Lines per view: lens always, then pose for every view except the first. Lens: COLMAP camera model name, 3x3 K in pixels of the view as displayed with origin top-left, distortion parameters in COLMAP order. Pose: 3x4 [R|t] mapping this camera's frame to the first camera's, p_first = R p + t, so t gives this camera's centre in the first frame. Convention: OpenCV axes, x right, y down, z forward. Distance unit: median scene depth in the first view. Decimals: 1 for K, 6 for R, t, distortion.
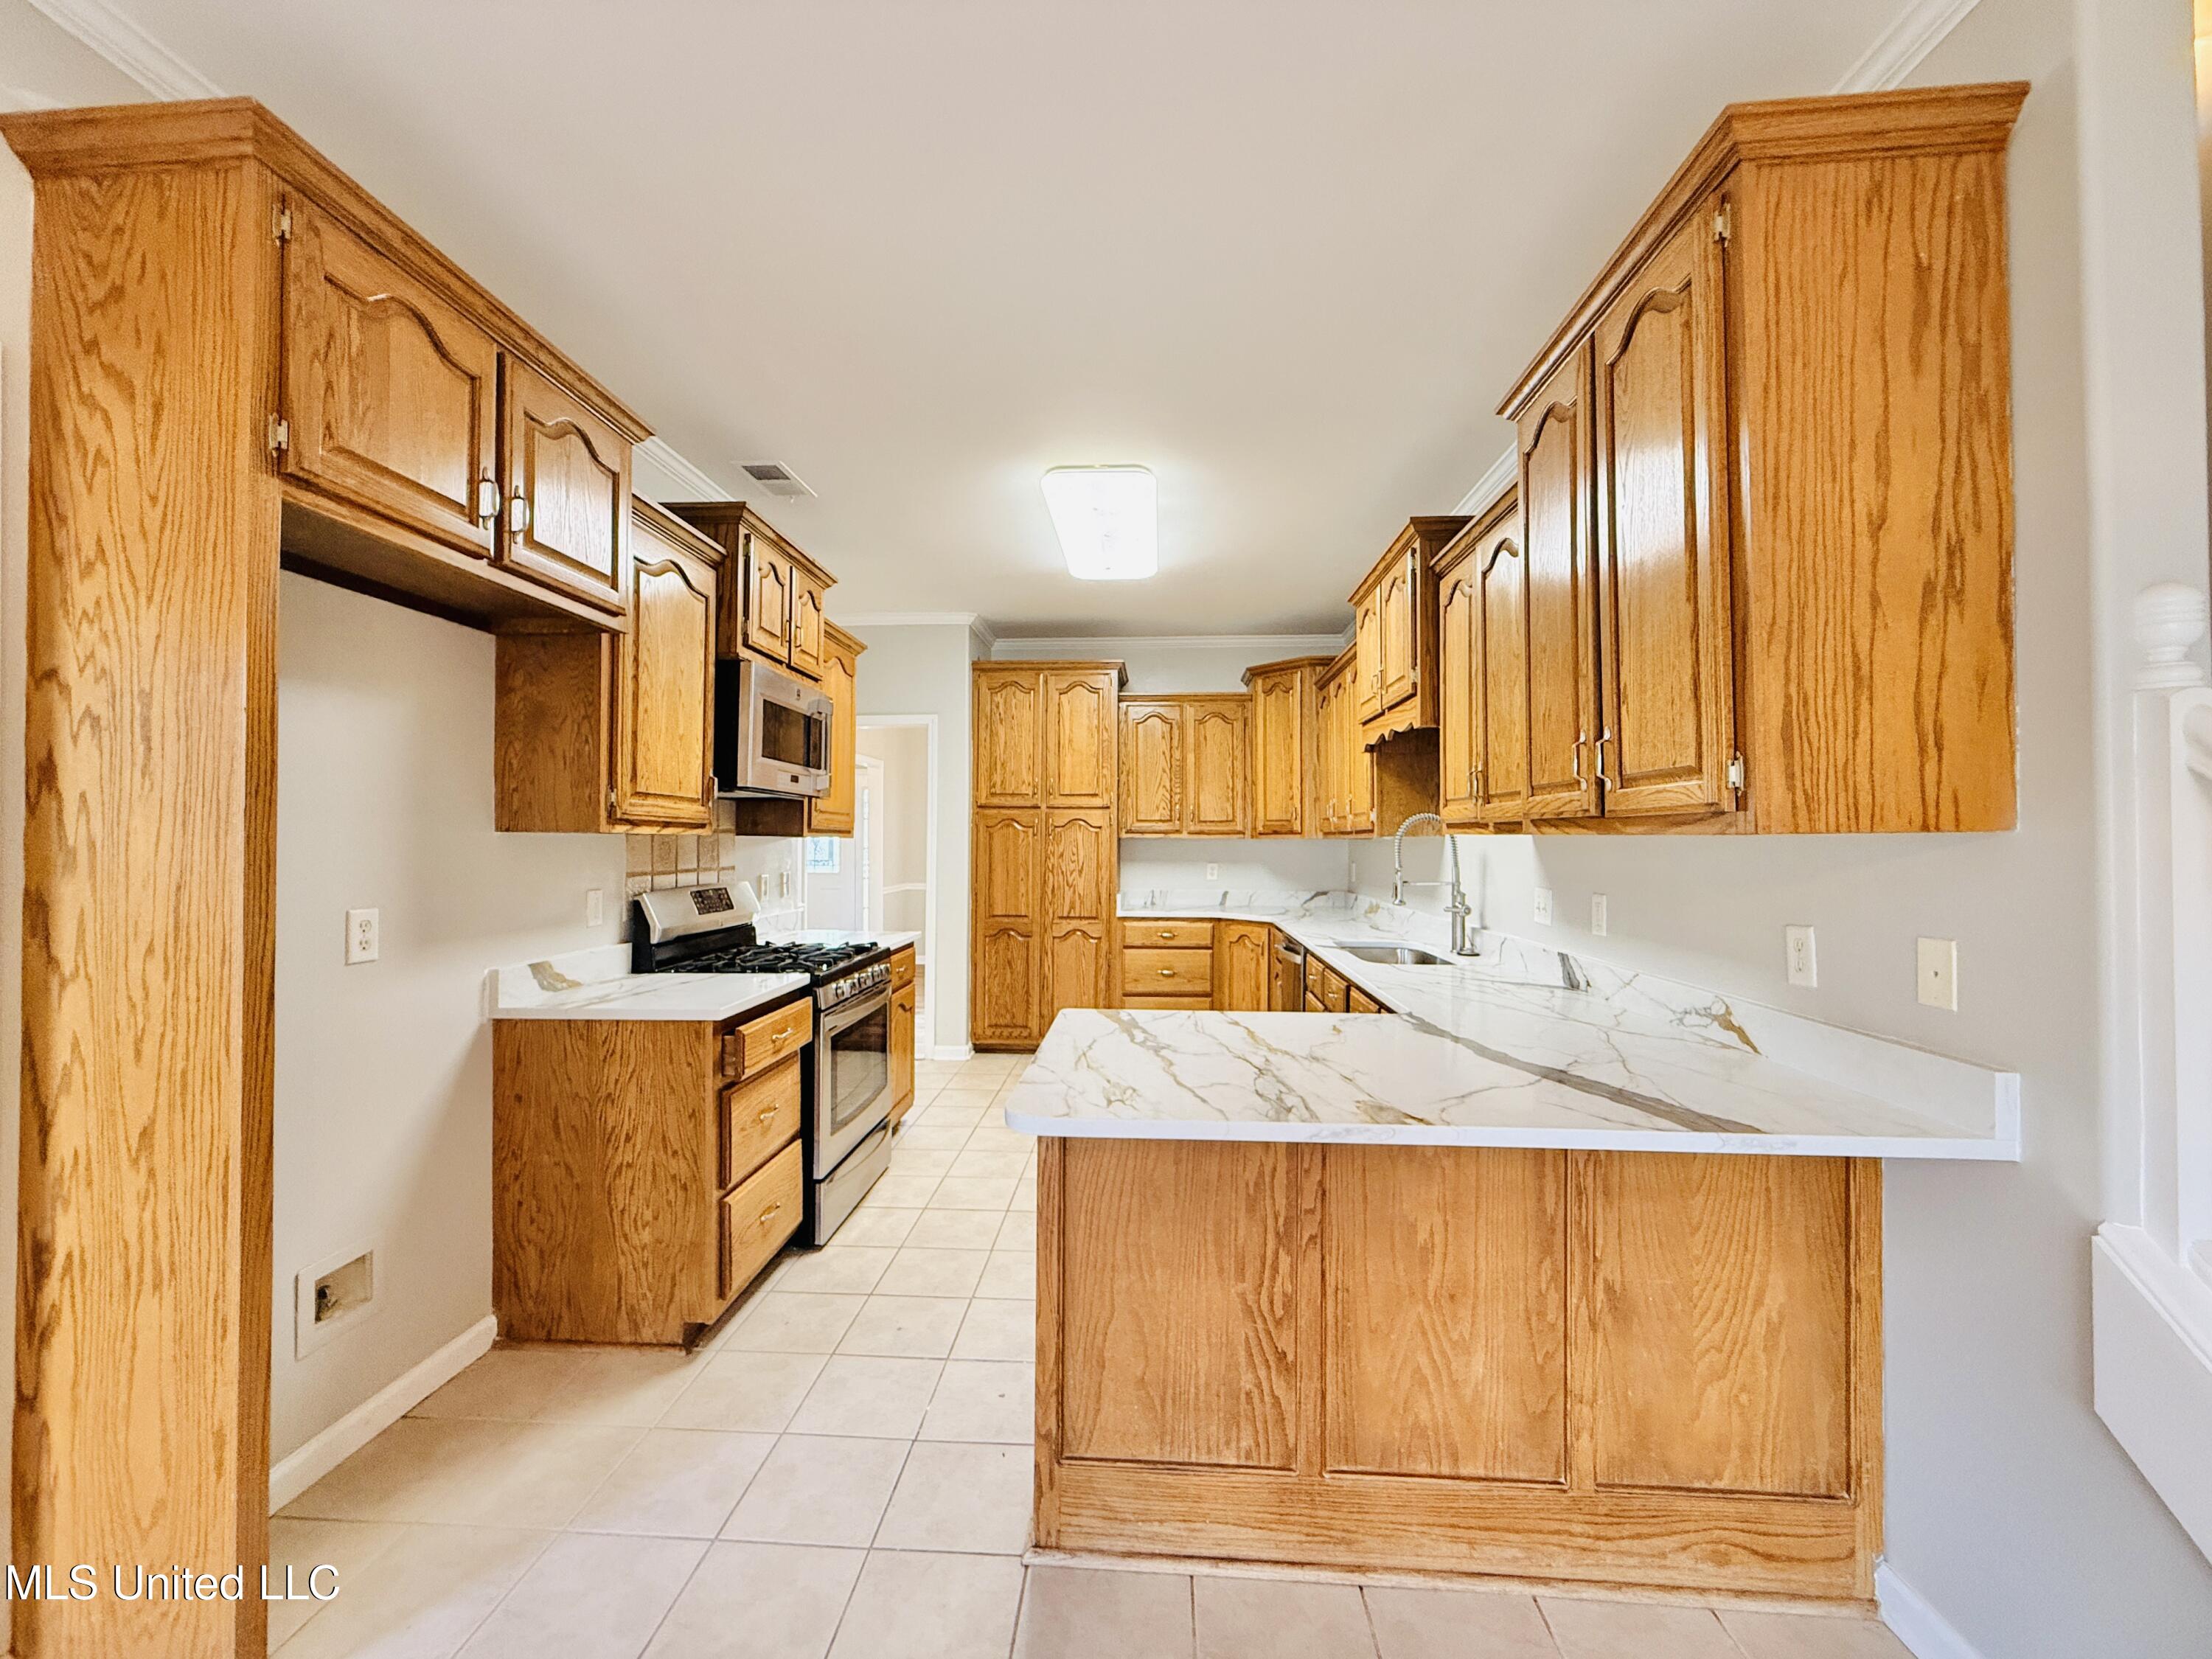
lens RADIAL K [[881.4, 0, 1103.6], [0, 881.4, 827.3], [0, 0, 1]] dist [-0.001102, 0.000527]
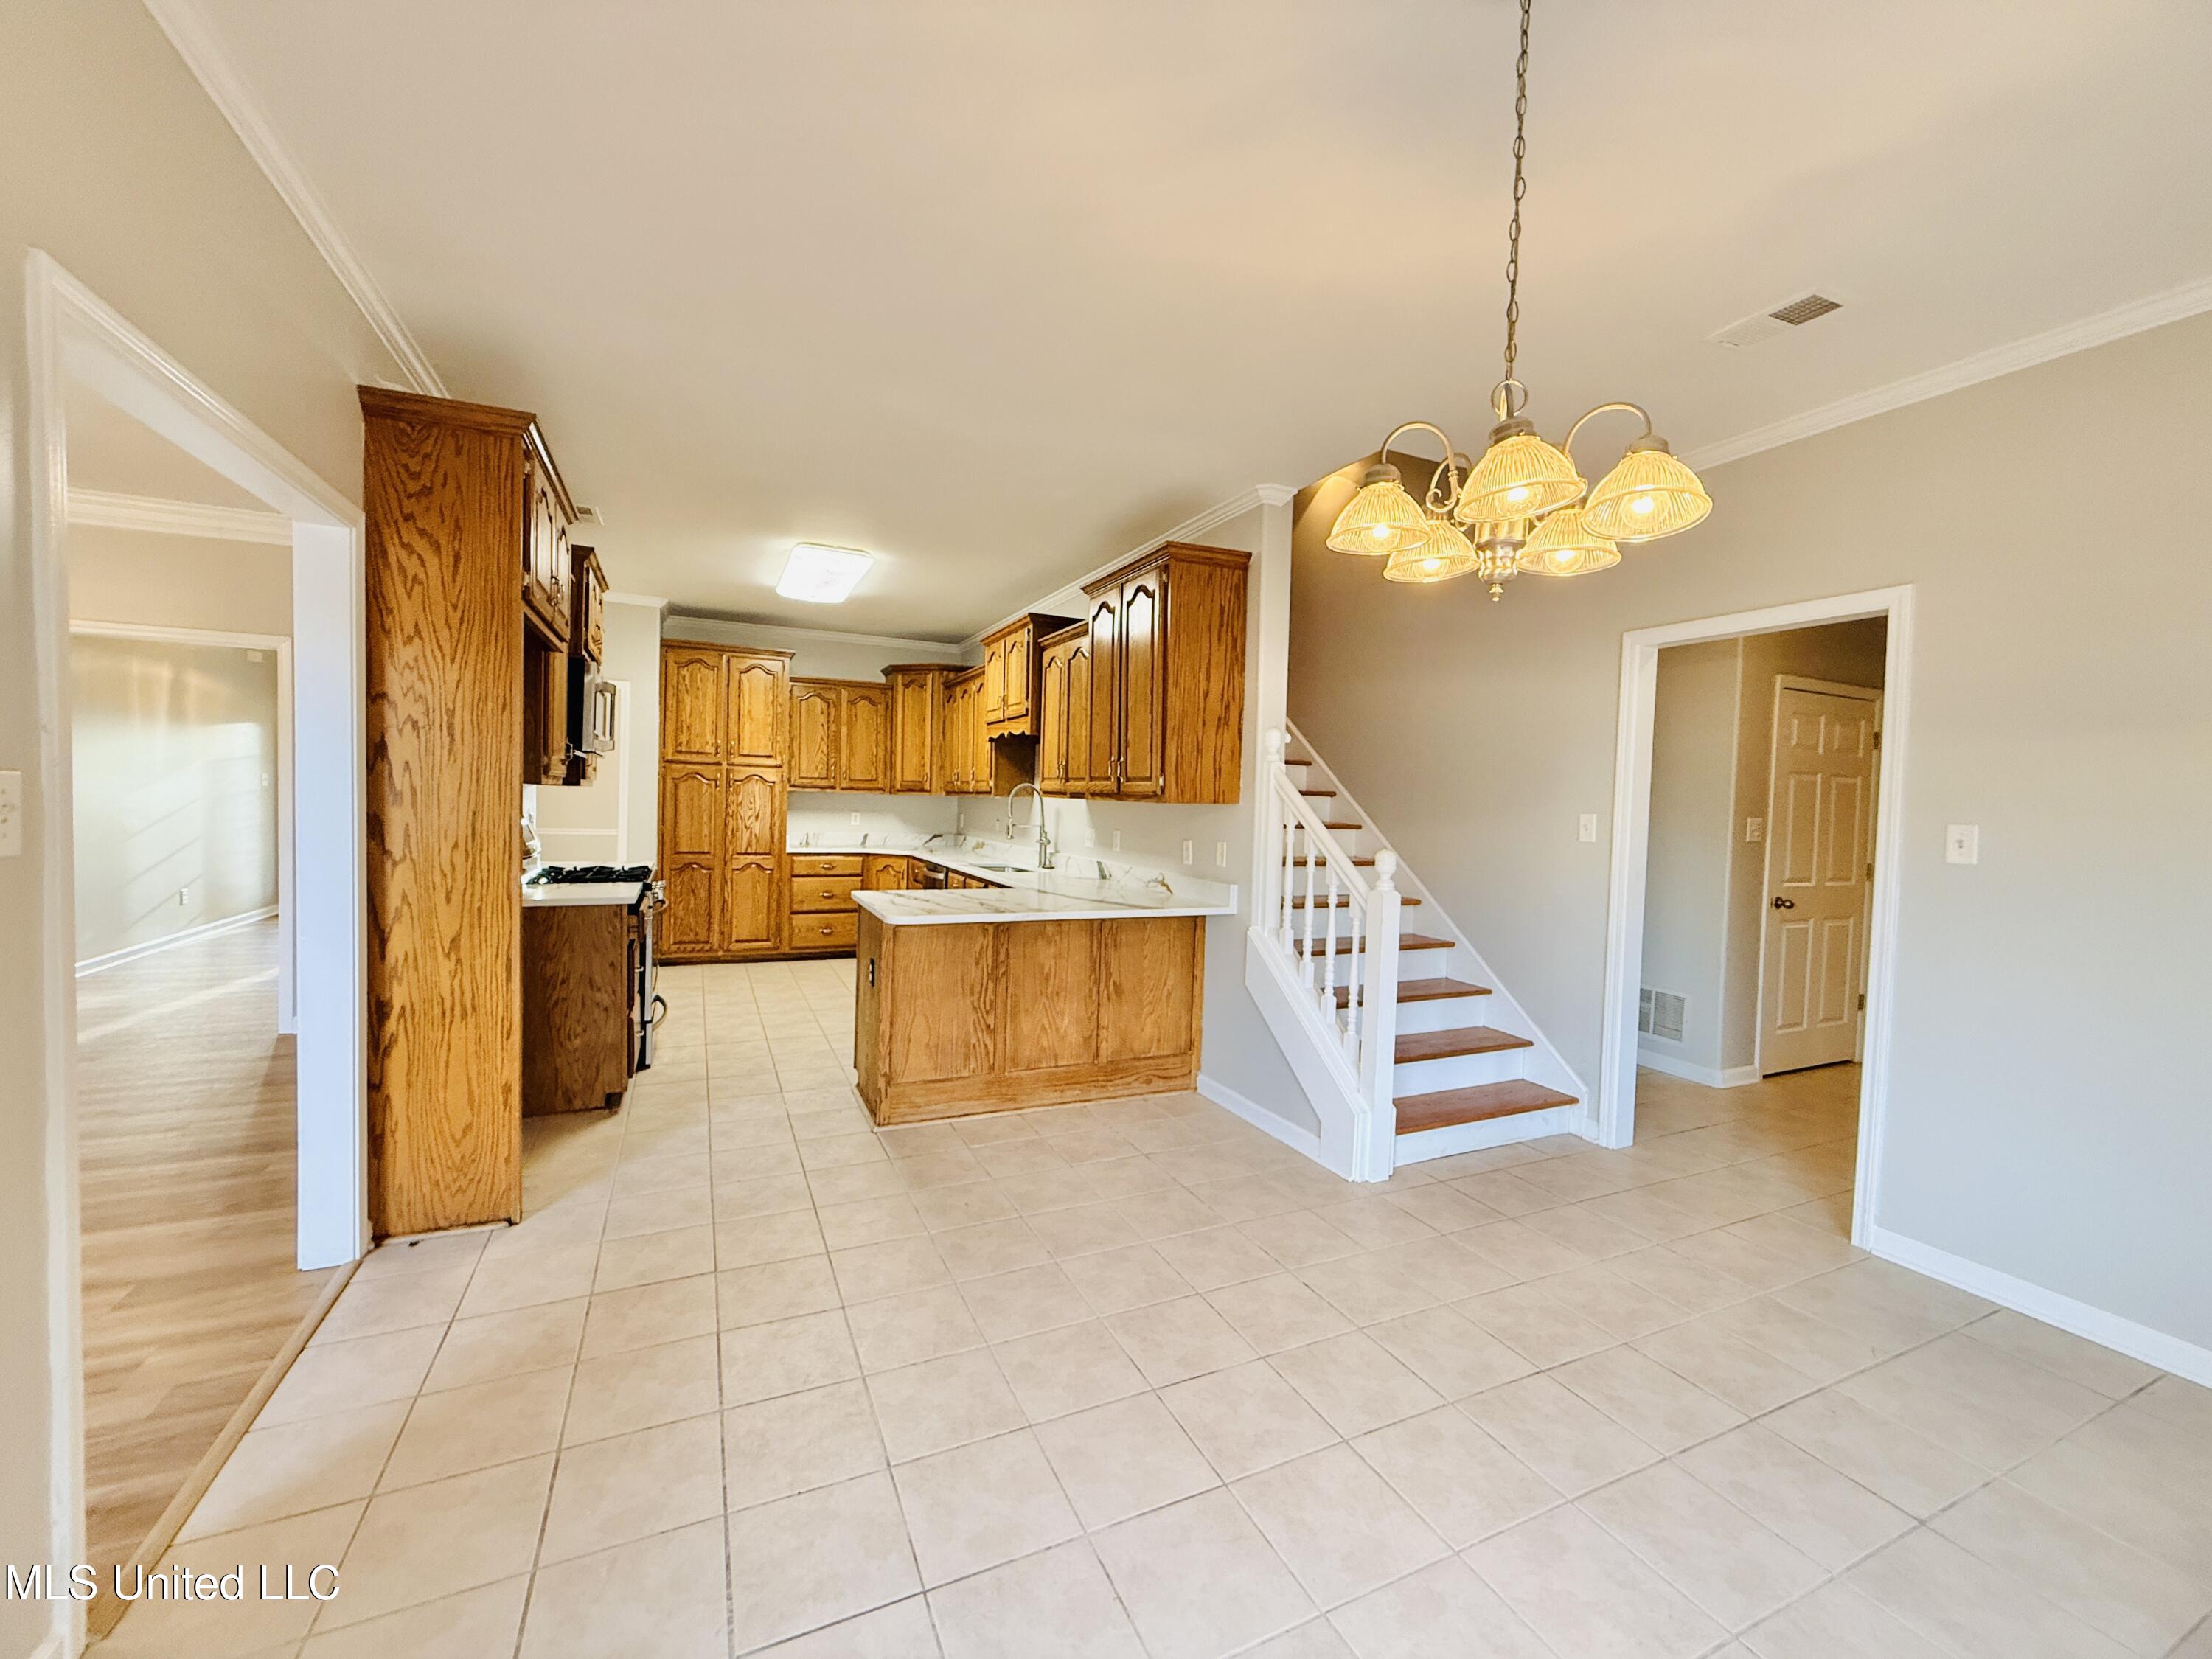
lens RADIAL K [[881.4, 0, 1103.0], [0, 881.4, 827.9], [0, 0, 1]] dist [-0.001102, 0.000527]
pose [[0.879505, 0.008008, 0.475823, -0.566708], [-0.033936, 0.998368, 0.045924, -0.025989], [-0.474679, -0.056538, 0.878341, -1.009246]]
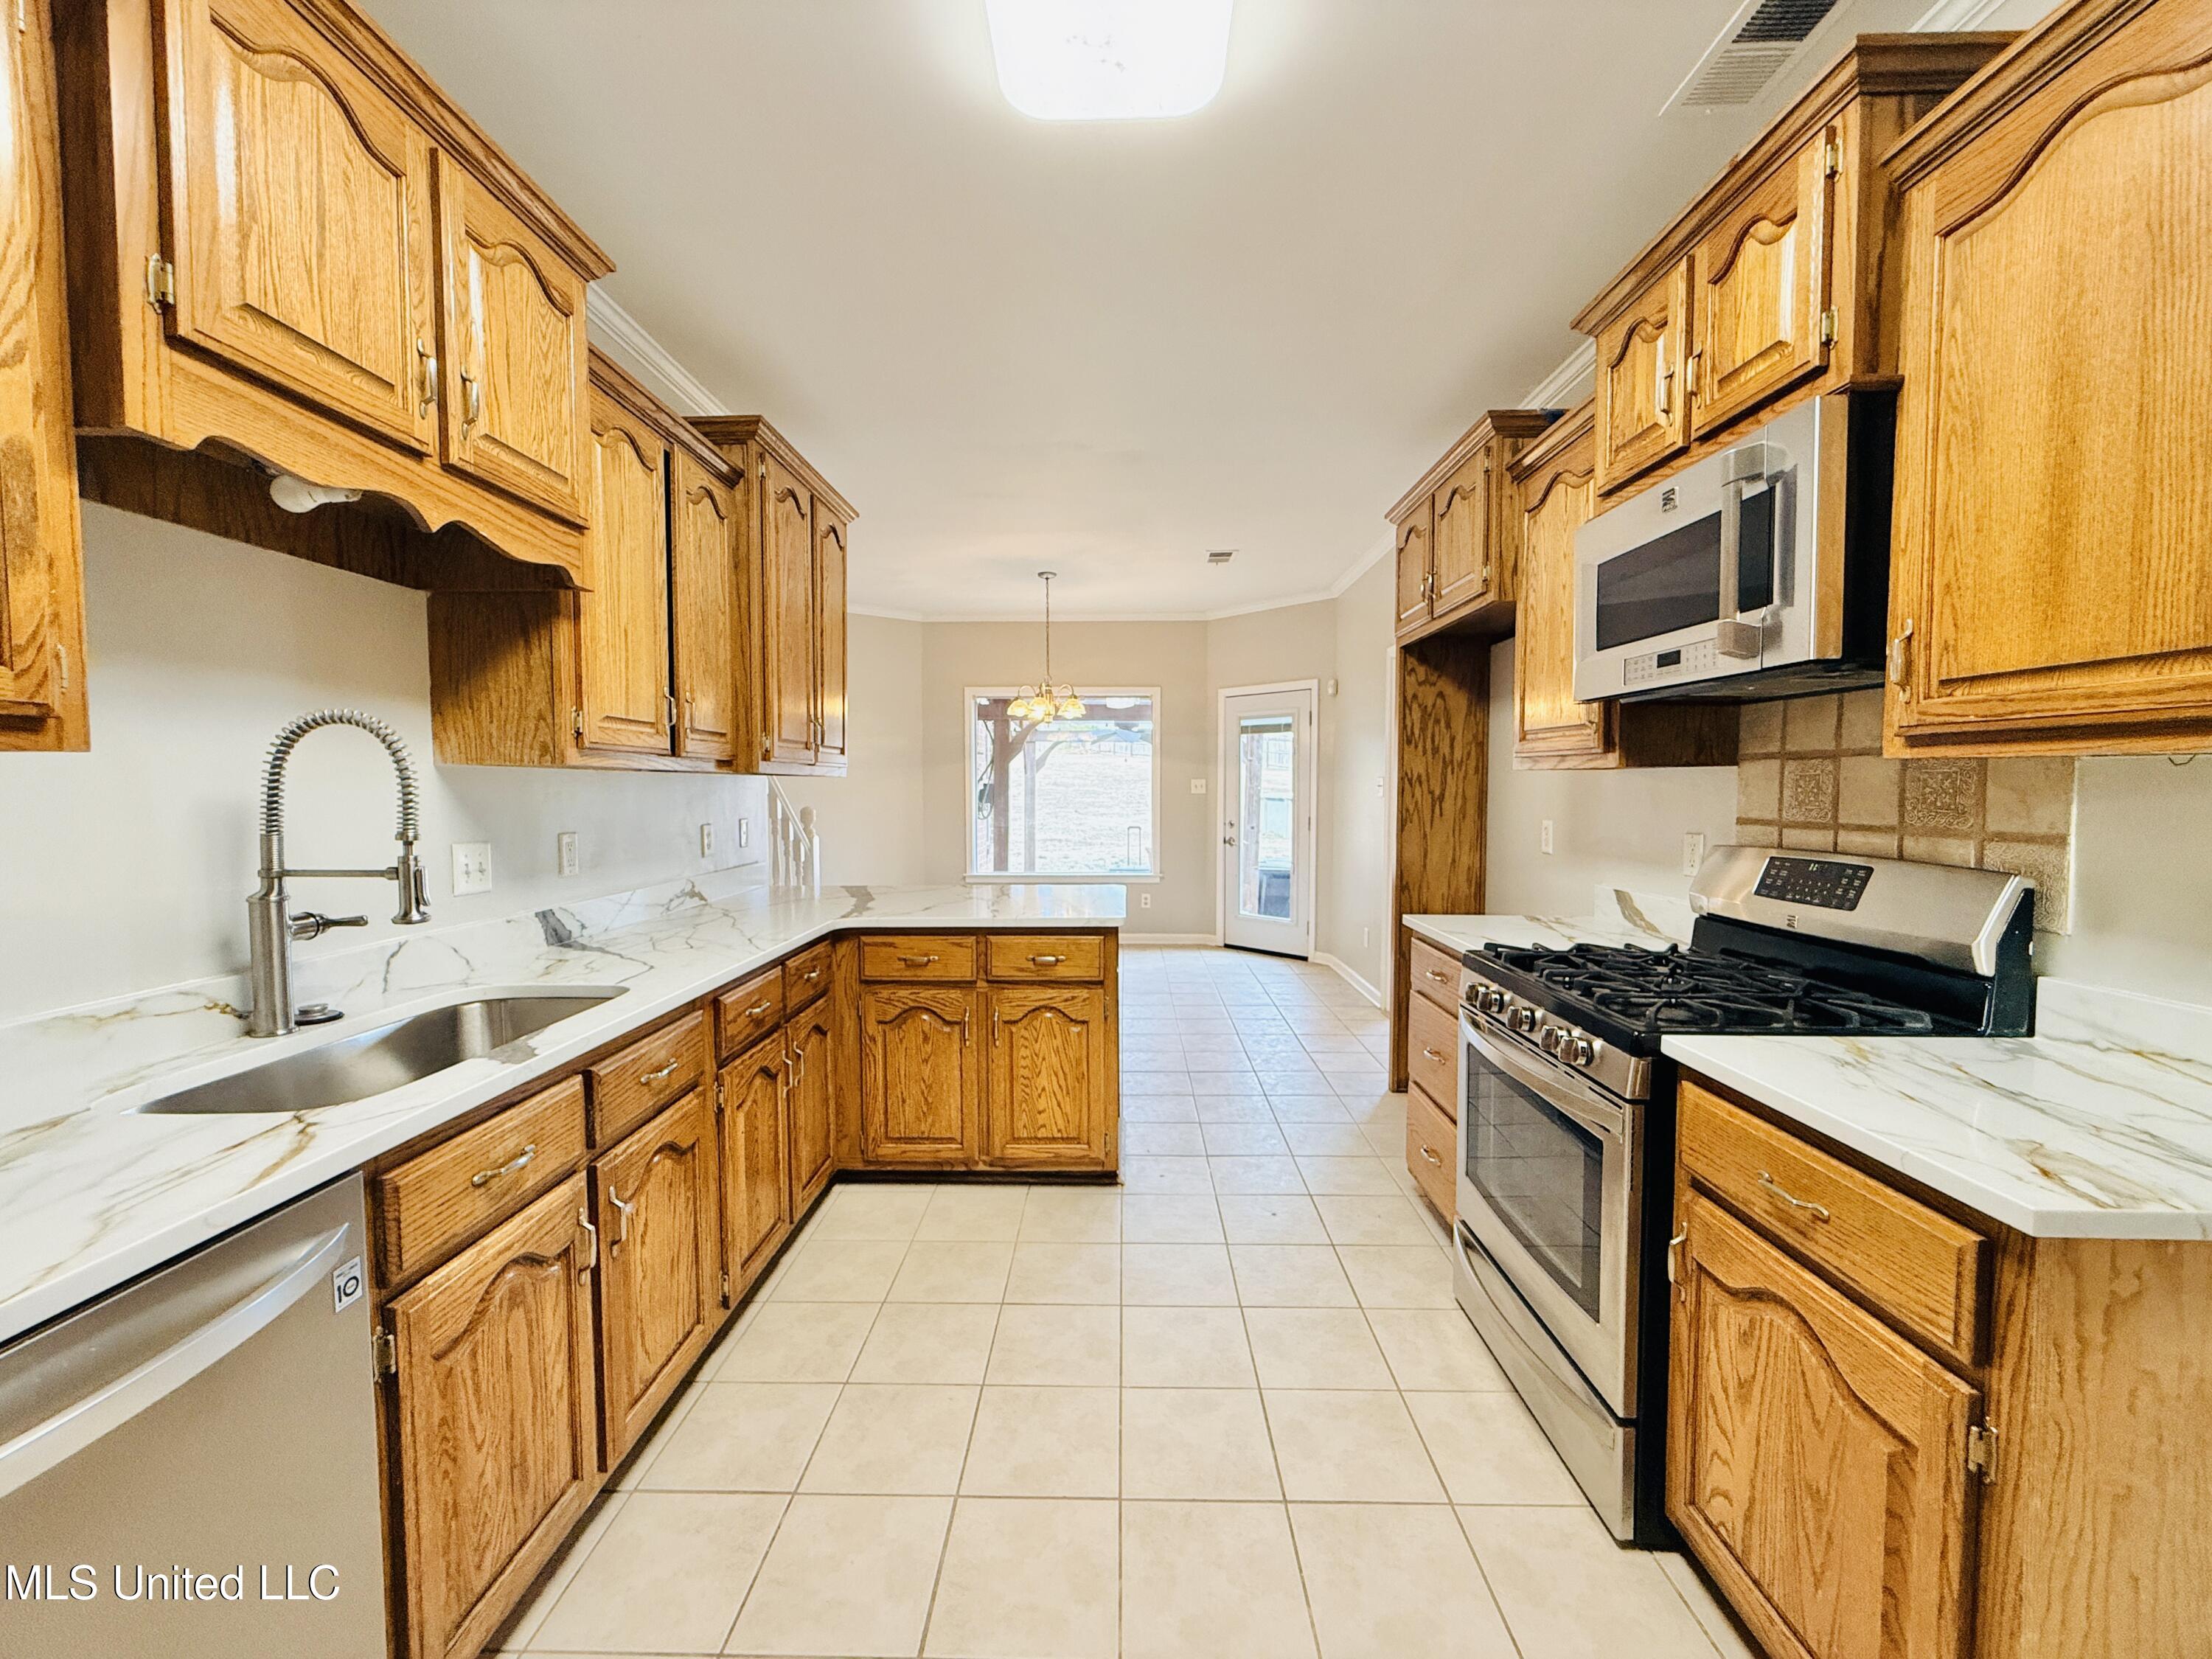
lens RADIAL K [[881.4, 0, 1101.6], [0, 881.4, 828.3], [0, 0, 1]] dist [-0.001102, 0.000527]
pose [[-0.999314, 0.001923, -0.036977, 0.036078], [0.000648, 0.999405, 0.034486, 0.054688], [0.037021, 0.034439, -0.998721, 2.768059]]
